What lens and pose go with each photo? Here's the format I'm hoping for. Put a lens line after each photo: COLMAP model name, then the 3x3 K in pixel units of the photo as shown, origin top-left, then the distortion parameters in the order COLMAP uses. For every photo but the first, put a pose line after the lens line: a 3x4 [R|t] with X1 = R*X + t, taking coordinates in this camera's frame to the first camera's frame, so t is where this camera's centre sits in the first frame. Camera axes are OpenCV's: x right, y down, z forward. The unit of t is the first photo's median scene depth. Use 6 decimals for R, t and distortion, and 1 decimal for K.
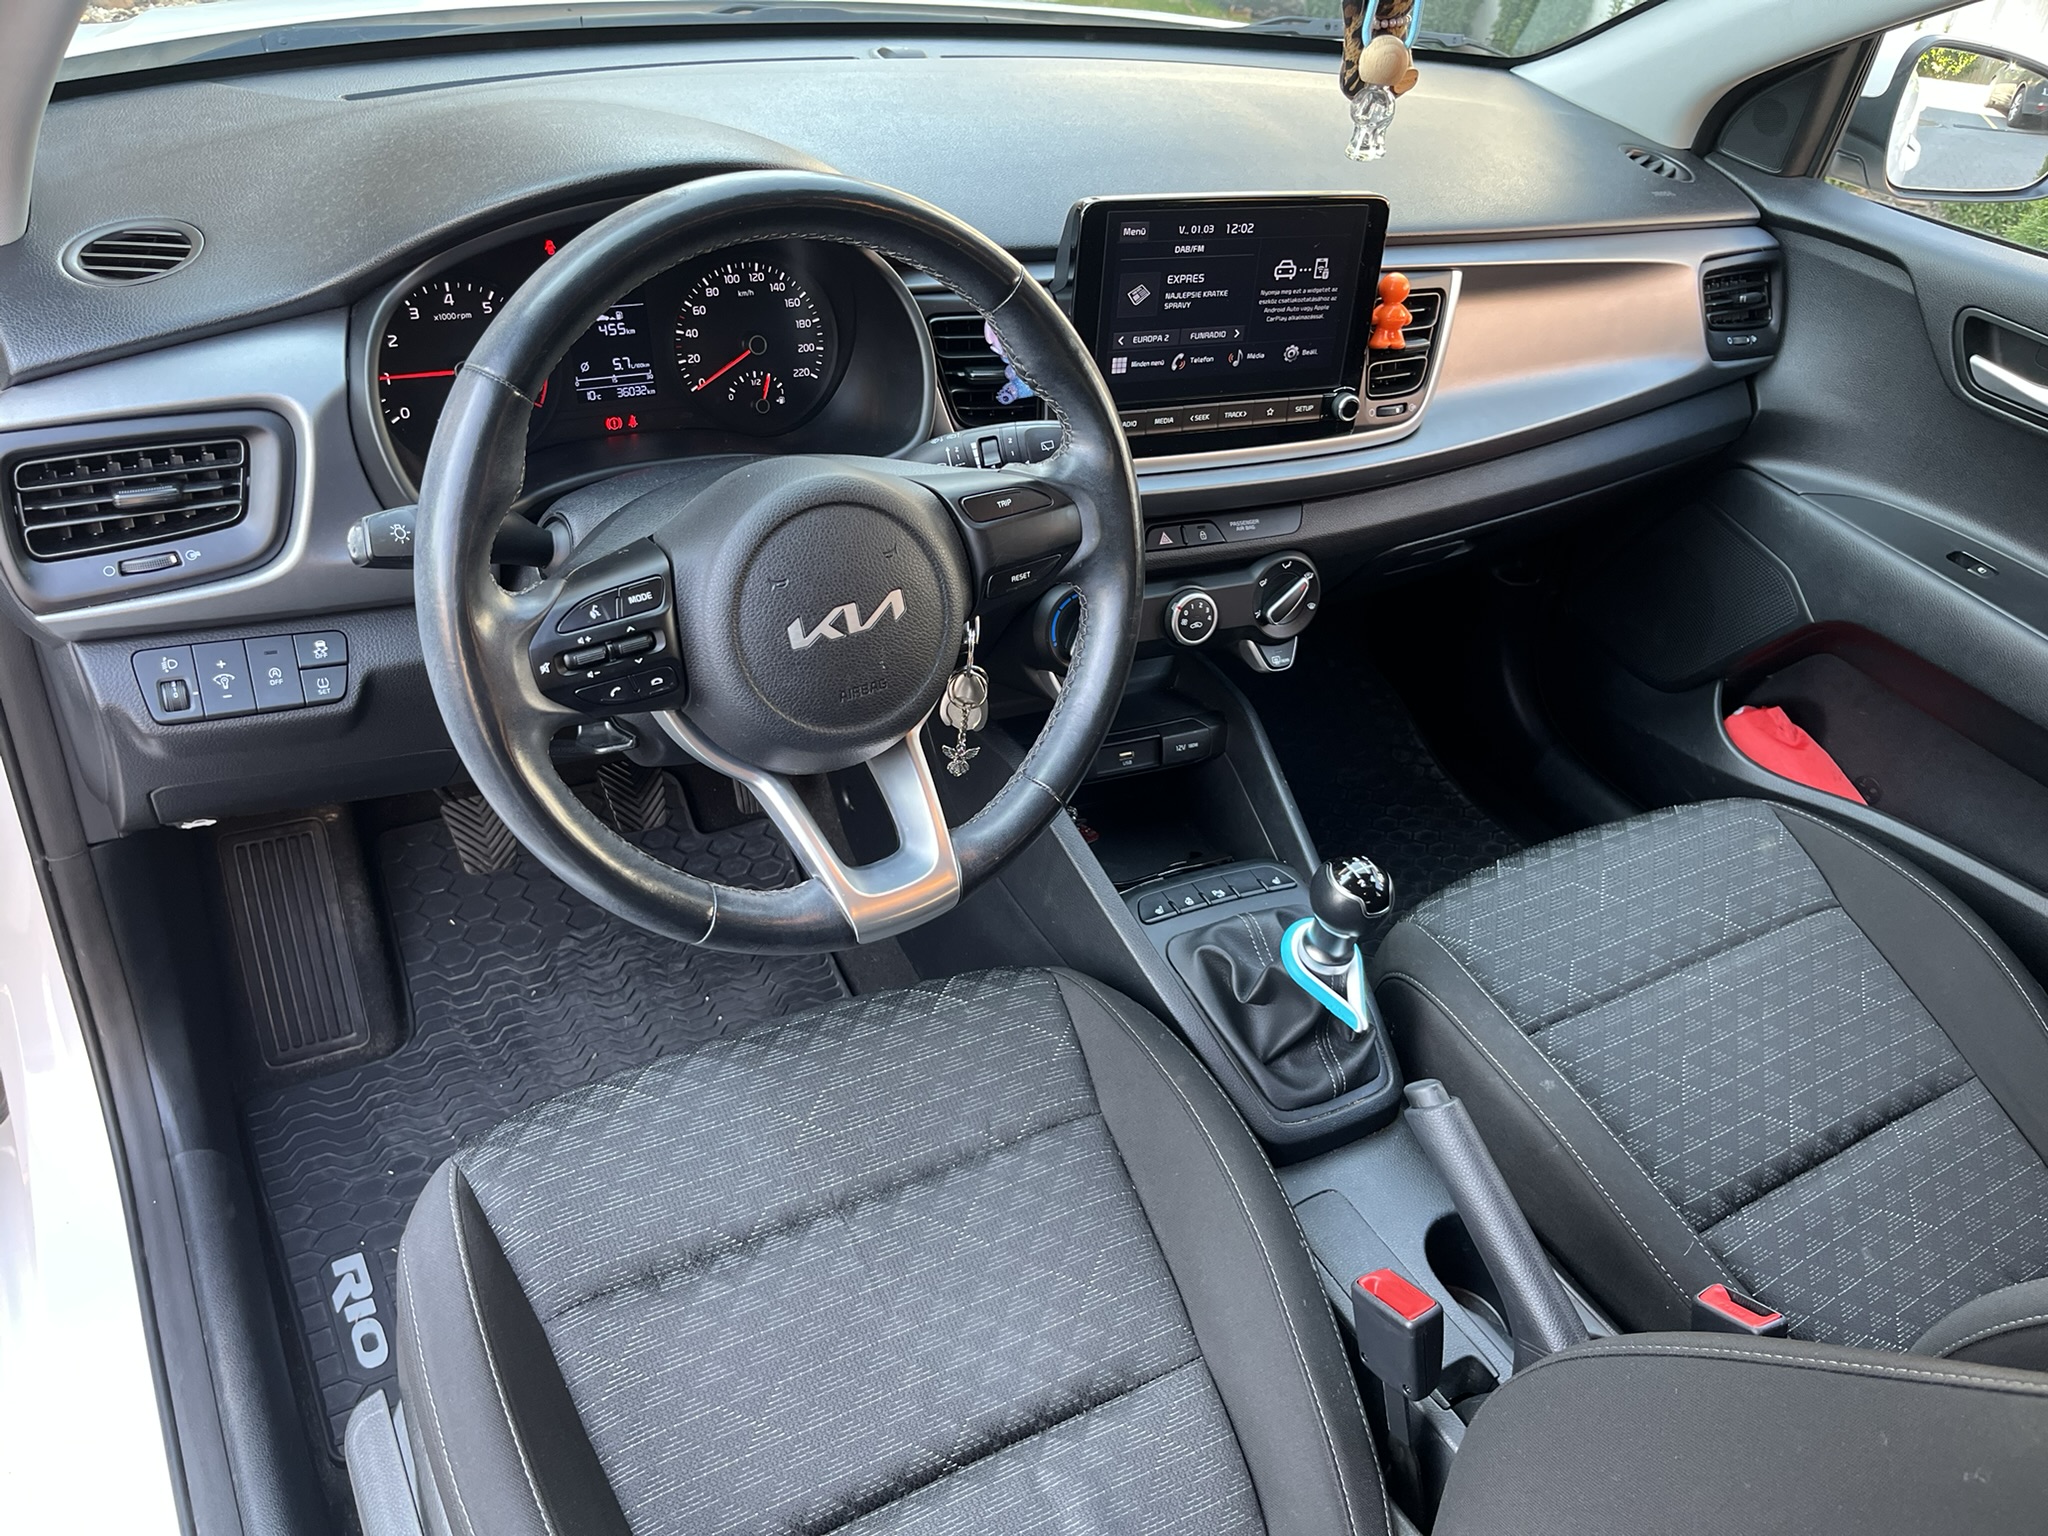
lens RADIAL K [[1581.2, 0, 1018.1], [0, 1581.2, 776.1], [0, 0, 1]] dist [0.053867, -0.104474]
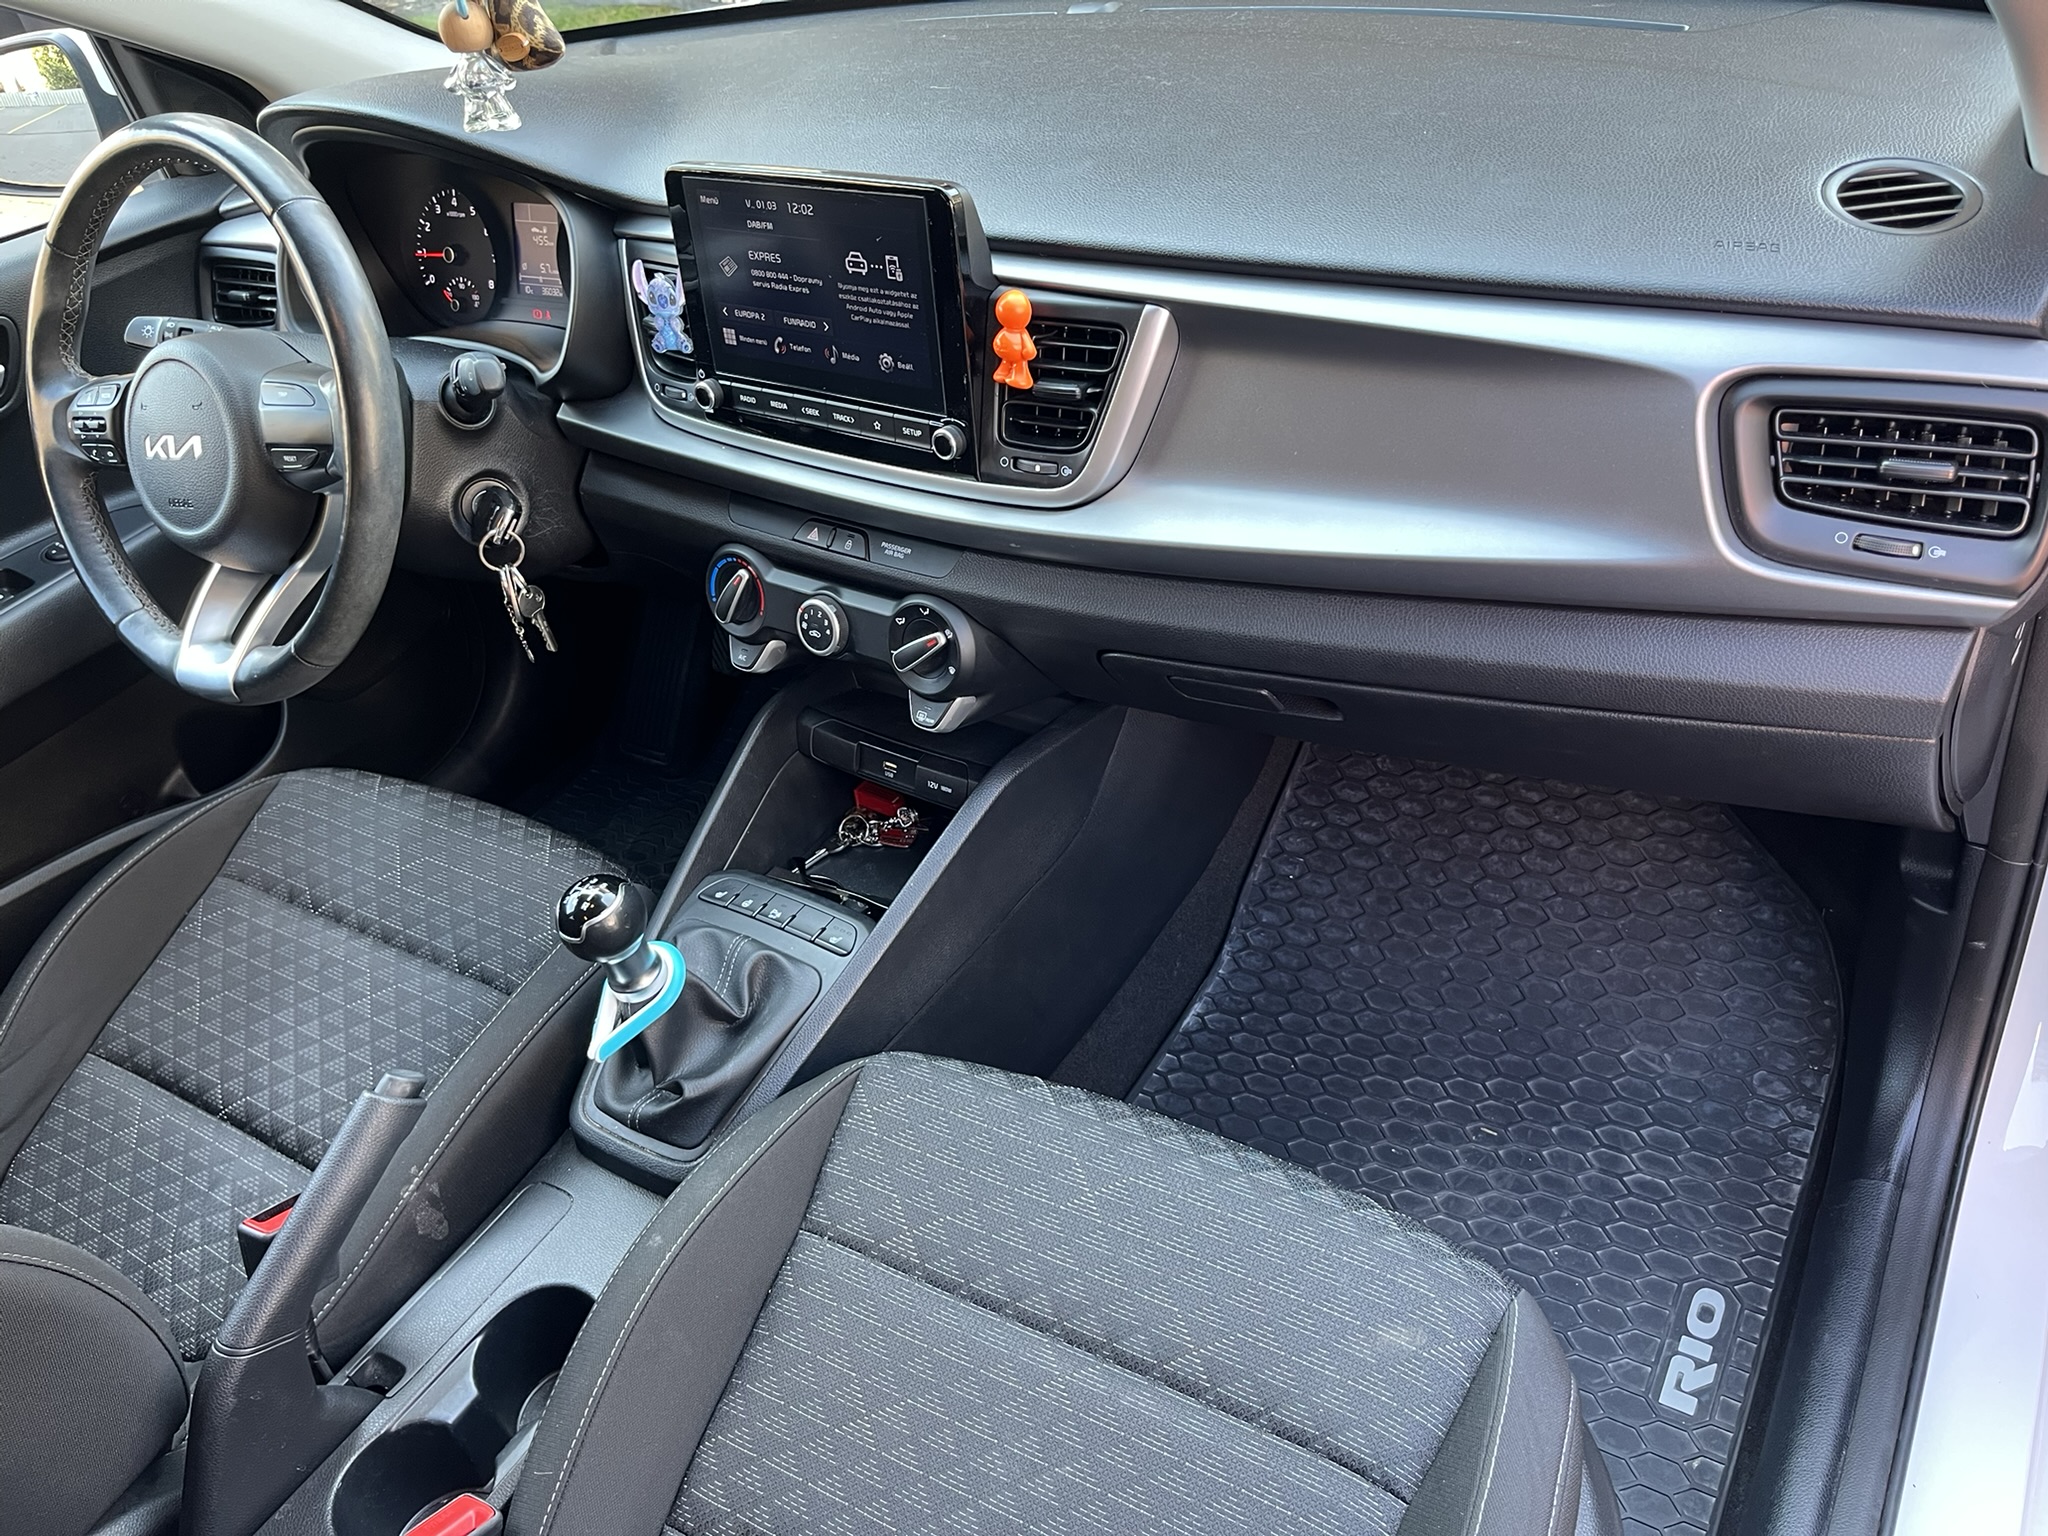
lens RADIAL K [[1581.2, 0, 1018.1], [0, 1581.2, 776.1], [0, 0, 1]] dist [0.053867, -0.104474]
pose [[0.445850, 0.378507, -0.811142, 1.018074], [-0.353163, 0.907065, 0.229150, -0.294051], [0.822493, 0.184299, 0.538089, 0.656000]]
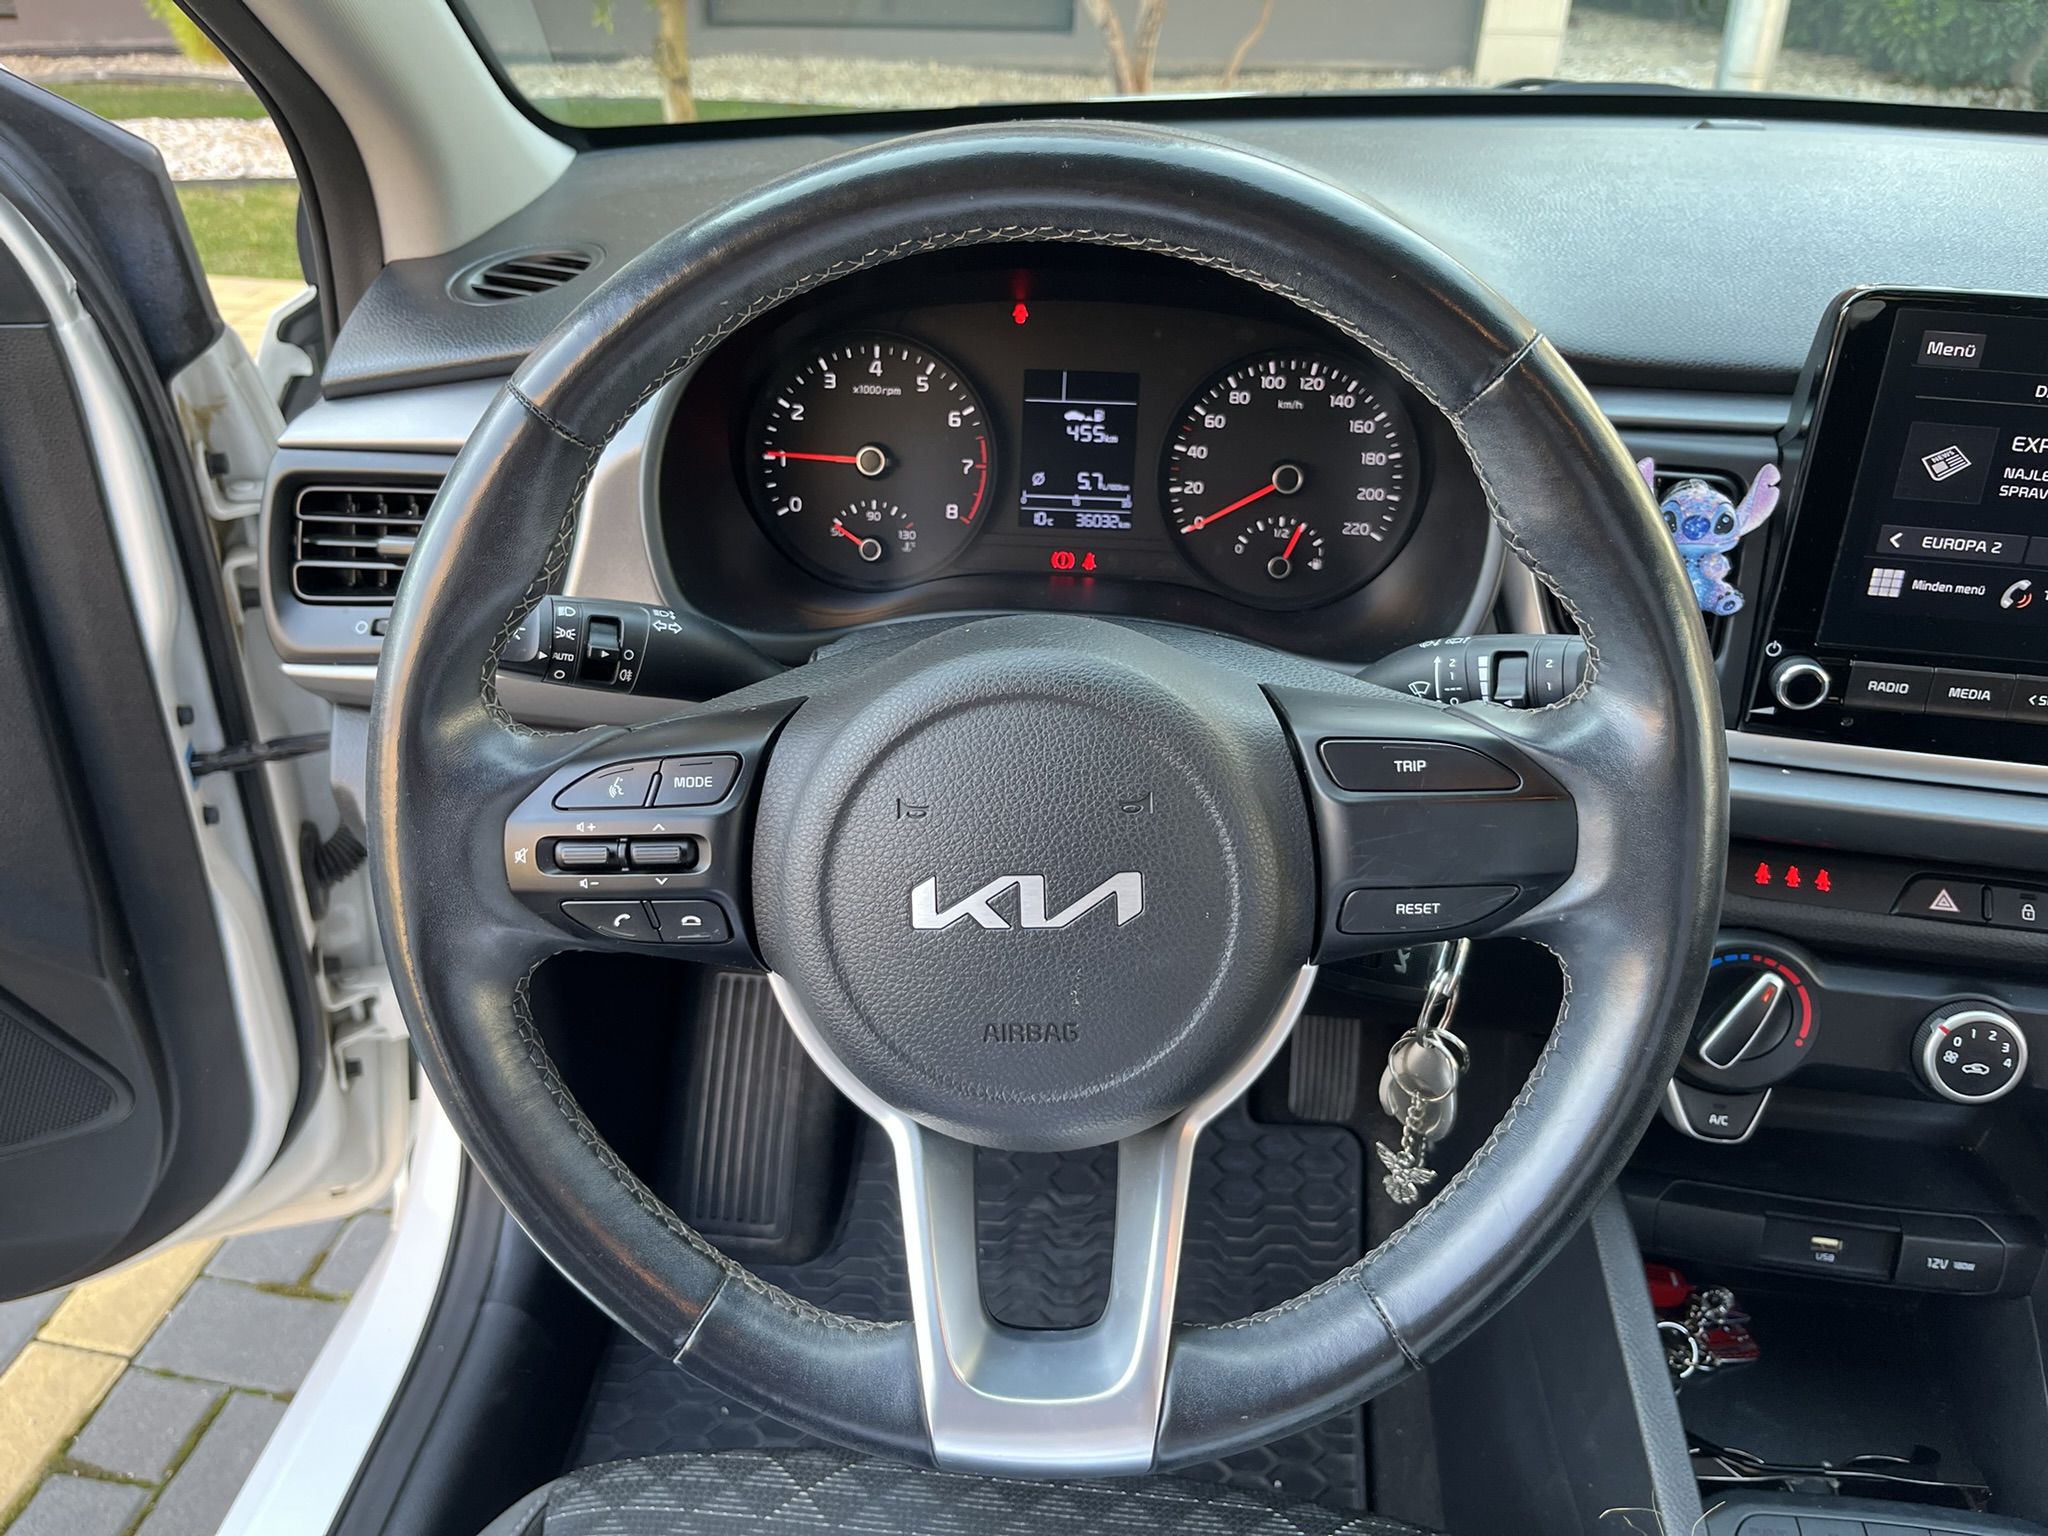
lens RADIAL K [[1629.6, 0, 1017.7], [0, 1629.6, 768.5], [0, 0, 1]] dist [0.113017, -0.176115]
pose [[0.816895, 0.201749, -0.540351, 0.139850], [-0.270896, 0.961276, -0.050629, -0.082055], [0.509212, 0.187737, 0.839915, 0.359255]]
